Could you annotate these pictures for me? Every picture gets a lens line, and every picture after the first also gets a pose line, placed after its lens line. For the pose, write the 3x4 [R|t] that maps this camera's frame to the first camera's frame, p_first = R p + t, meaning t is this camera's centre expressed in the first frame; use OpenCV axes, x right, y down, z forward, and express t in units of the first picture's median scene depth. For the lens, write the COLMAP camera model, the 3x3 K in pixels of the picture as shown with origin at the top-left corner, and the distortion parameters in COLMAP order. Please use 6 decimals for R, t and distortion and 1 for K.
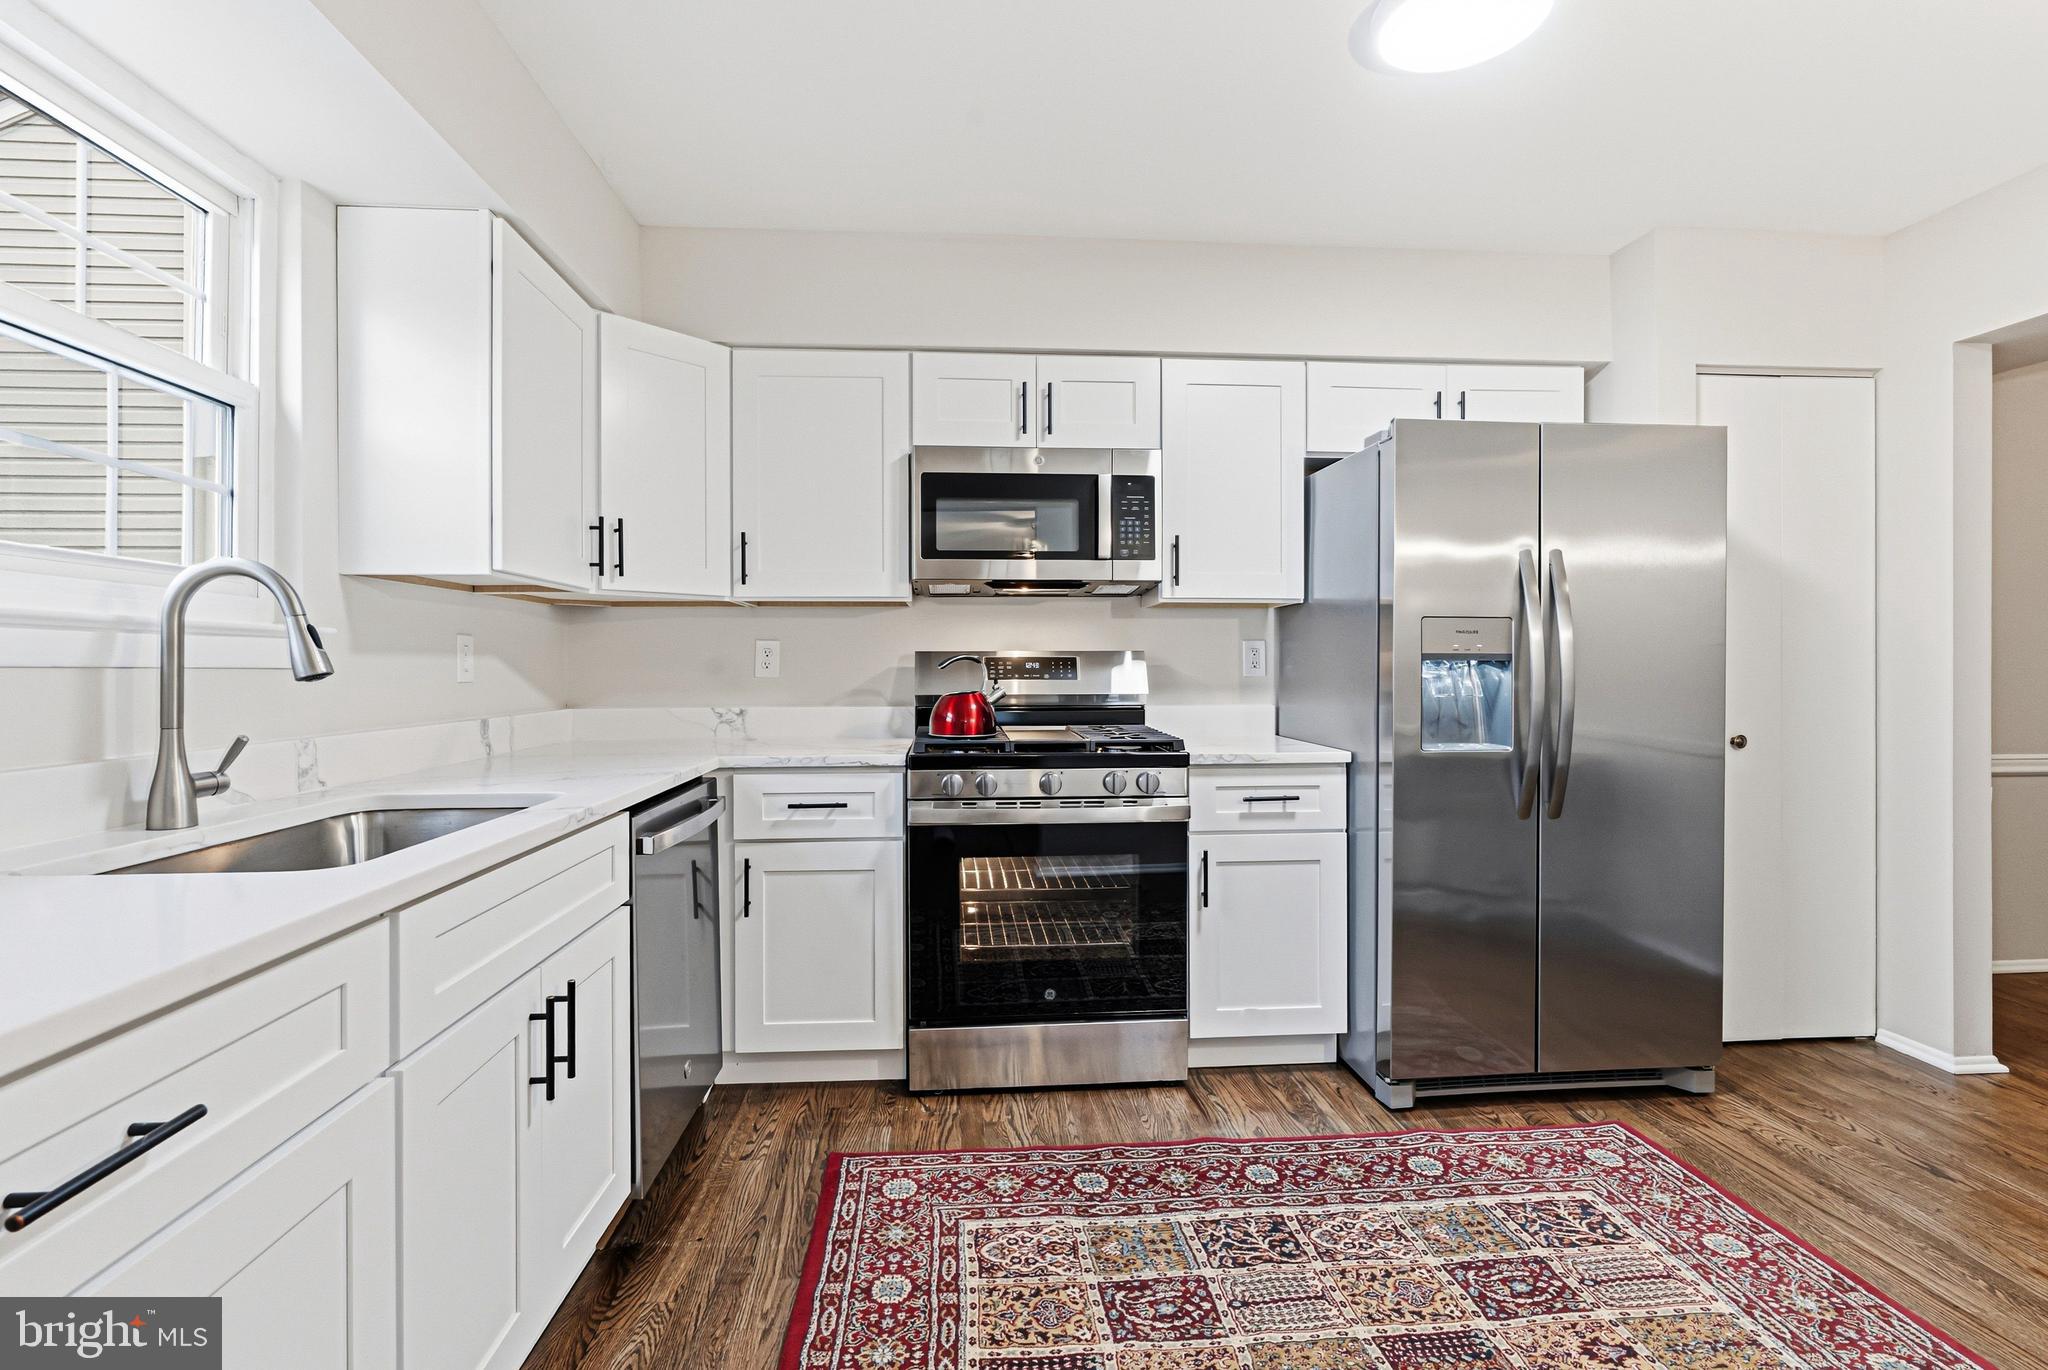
lens RADIAL K [[931.8, 0, 1024.0], [0, 931.8, 660.6], [0, 0, 1]] dist [-0.001913, -0.000514]
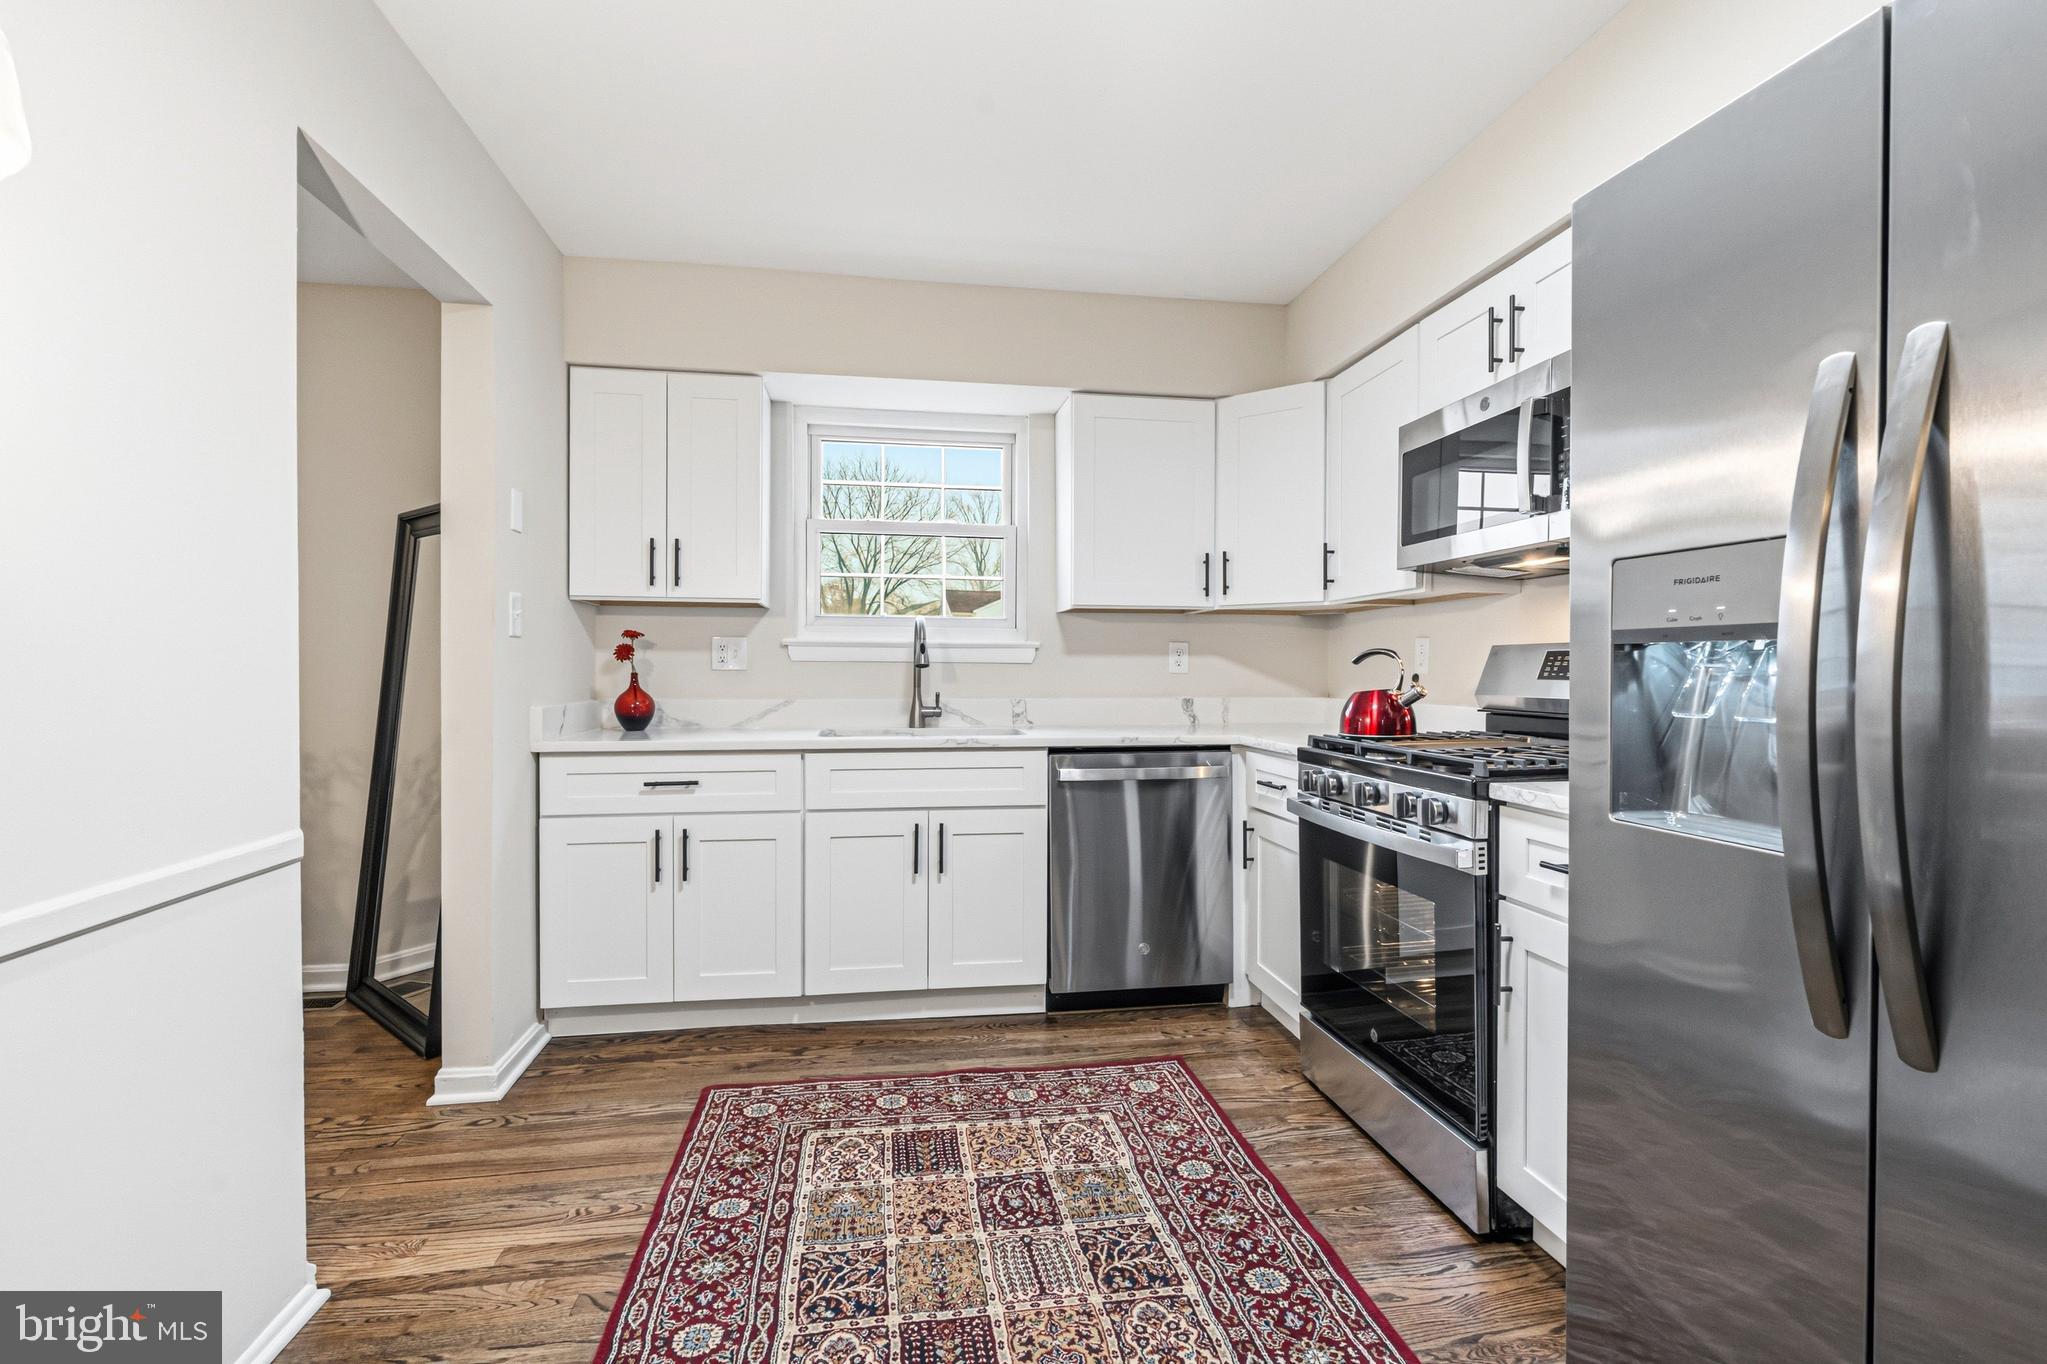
lens RADIAL K [[936.1, 0, 1019.7], [0, 936.1, 663.2], [0, 0, 1]] dist [-0.000620, -0.000166]
pose [[0.083946, 0.000028, -0.996470, 1.057295], [0.005265, 0.999986, 0.000471, 0.006421], [0.996456, -0.005286, 0.083945, 0.715970]]
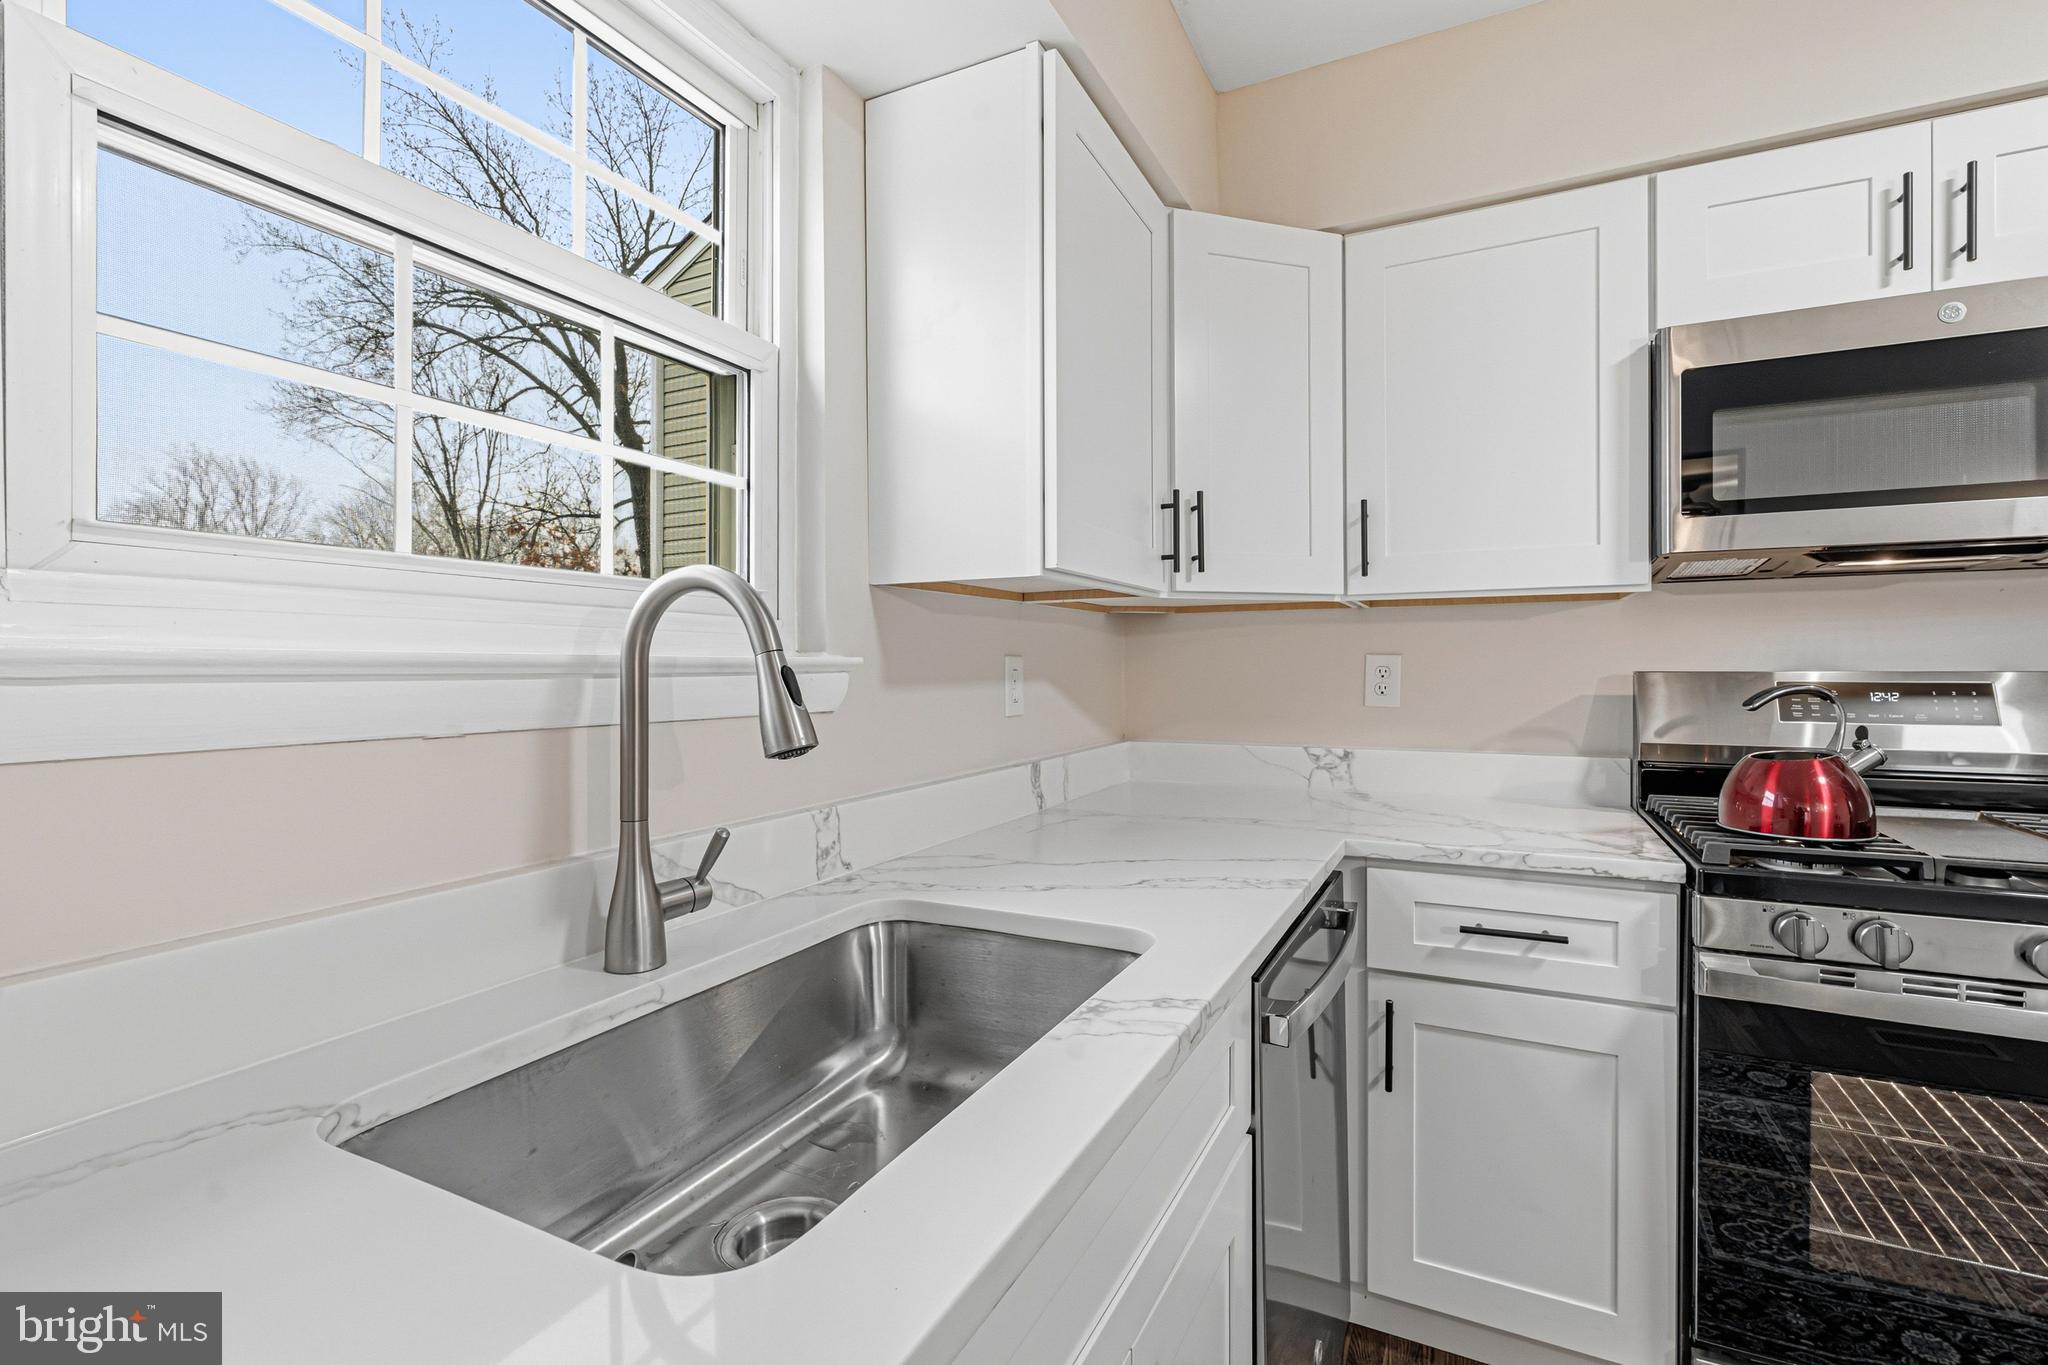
lens RADIAL K [[936.5, 0, 1020.2], [0, 936.5, 663.7], [0, 0, 1]] dist [-0.000620, -0.000166]
pose [[0.855322, 0.000299, -0.518097, -0.216461], [0.002888, 0.999982, 0.005345, -0.029562], [0.518089, -0.006068, 0.855305, 0.378960]]
